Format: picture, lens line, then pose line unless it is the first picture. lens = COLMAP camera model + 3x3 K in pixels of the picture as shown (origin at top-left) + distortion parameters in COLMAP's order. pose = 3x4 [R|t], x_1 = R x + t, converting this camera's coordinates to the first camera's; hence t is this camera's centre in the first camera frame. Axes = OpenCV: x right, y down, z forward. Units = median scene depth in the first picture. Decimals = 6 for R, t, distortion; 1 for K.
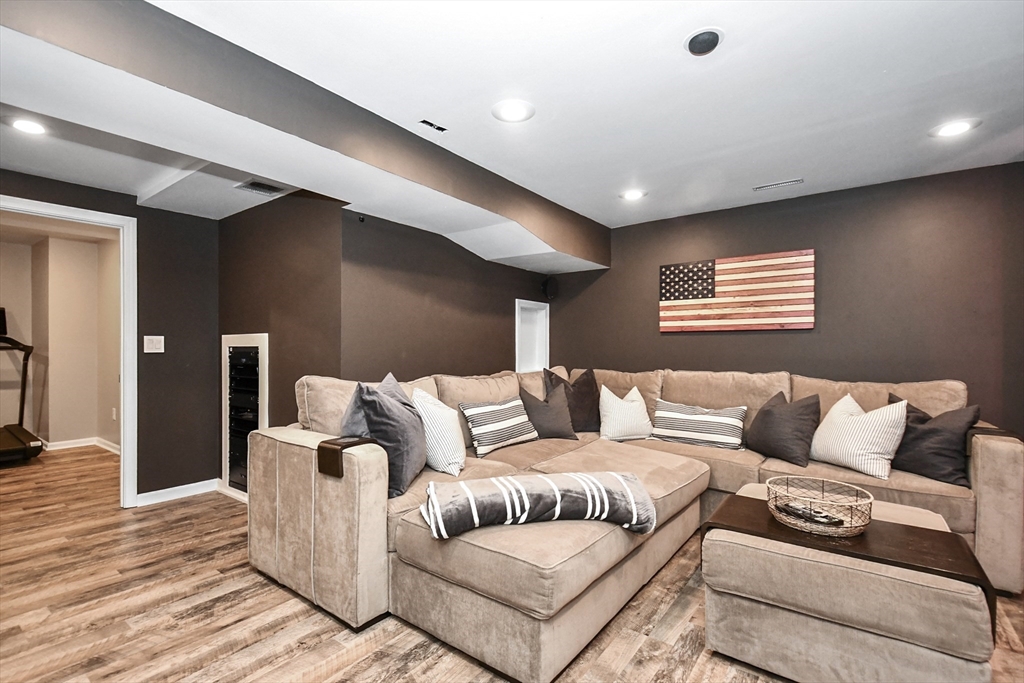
lens RADIAL K [[453.4, 0, 510.5], [0, 453.4, 346.8], [0, 0, 1]] dist [0.003760, -0.000726]
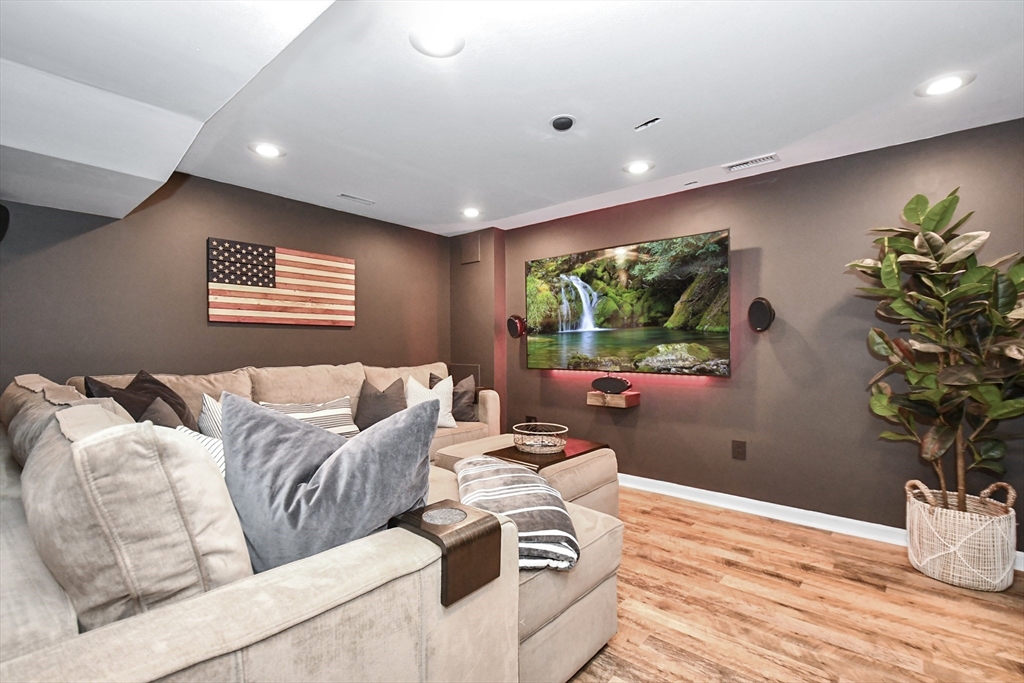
lens RADIAL K [[453.4, 0, 509.5], [0, 453.4, 341.0], [0, 0, 1]] dist [0.003760, -0.000726]
pose [[0.073355, 0.008388, 0.997271, -0.440381], [-0.002320, 0.999963, -0.008240, 0.006761], [-0.997303, -0.001709, 0.073372, 0.450472]]
